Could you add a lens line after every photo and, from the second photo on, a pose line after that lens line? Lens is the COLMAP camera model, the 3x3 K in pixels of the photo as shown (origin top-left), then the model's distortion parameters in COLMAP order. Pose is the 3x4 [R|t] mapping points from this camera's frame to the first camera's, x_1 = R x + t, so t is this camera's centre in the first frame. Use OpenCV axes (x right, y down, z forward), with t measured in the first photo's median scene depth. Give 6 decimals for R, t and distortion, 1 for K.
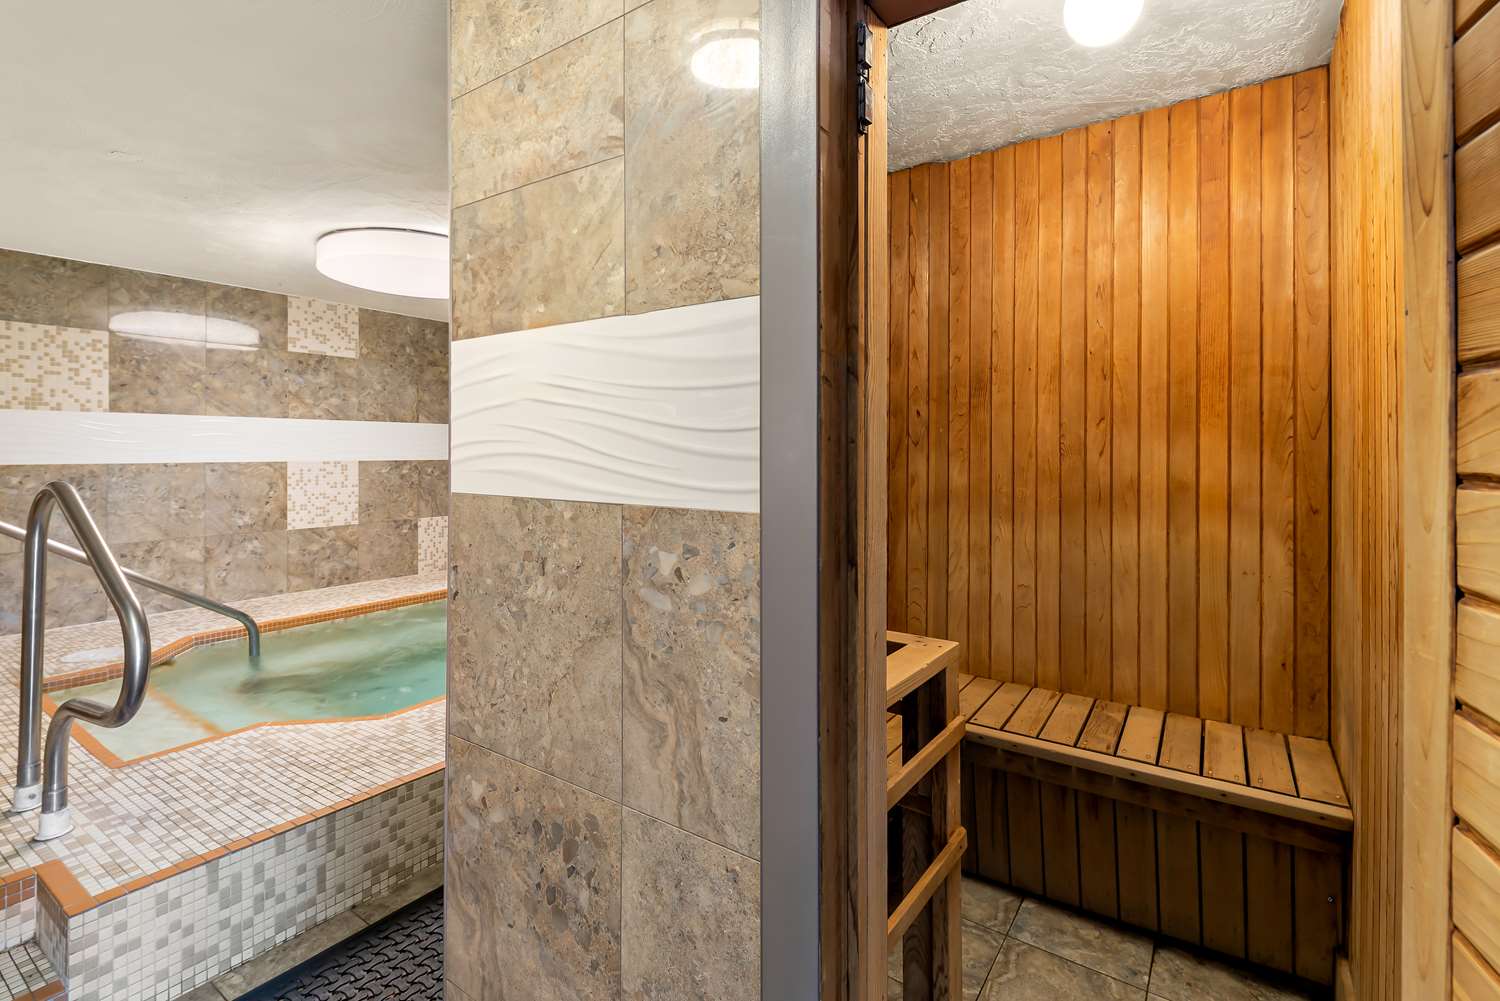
lens RADIAL K [[692.3, 0, 738.4], [0, 692.3, 438.1], [0, 0, 1]] dist [0.009922, -0.004121]
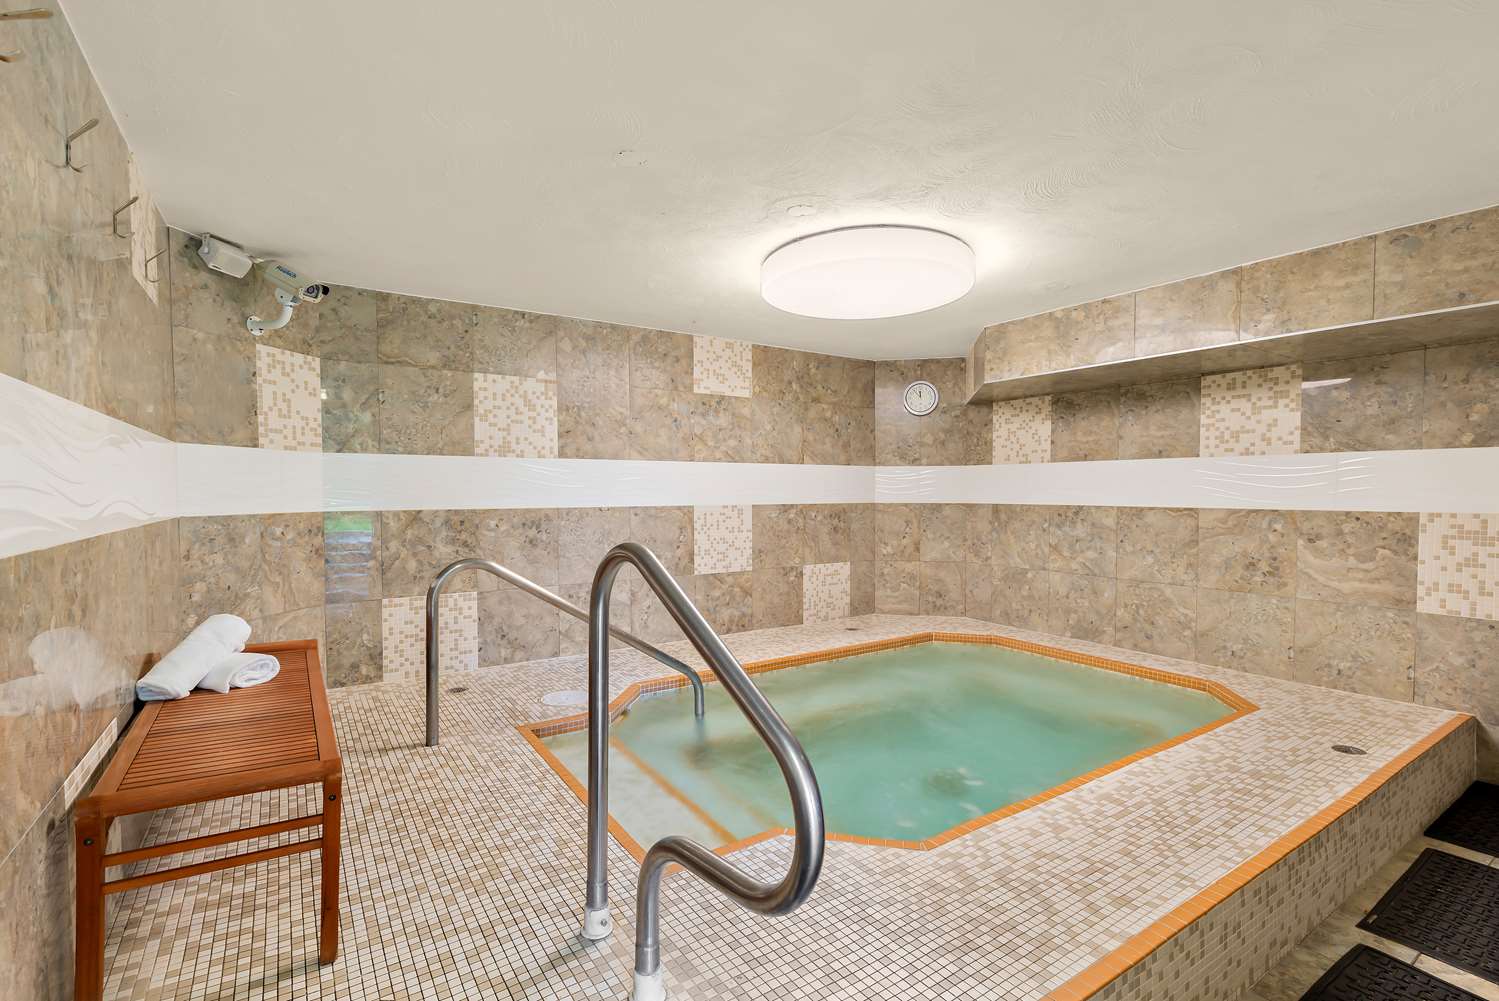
lens RADIAL K [[691.8, 0, 755.0], [0, 691.8, 502.6], [0, 0, 1]] dist [0.009922, -0.004121]
pose [[0.930336, 0.004065, -0.366686, -0.211085], [0.008903, 0.999393, 0.033667, -0.002675], [0.366601, -0.034586, 0.929735, 0.121928]]
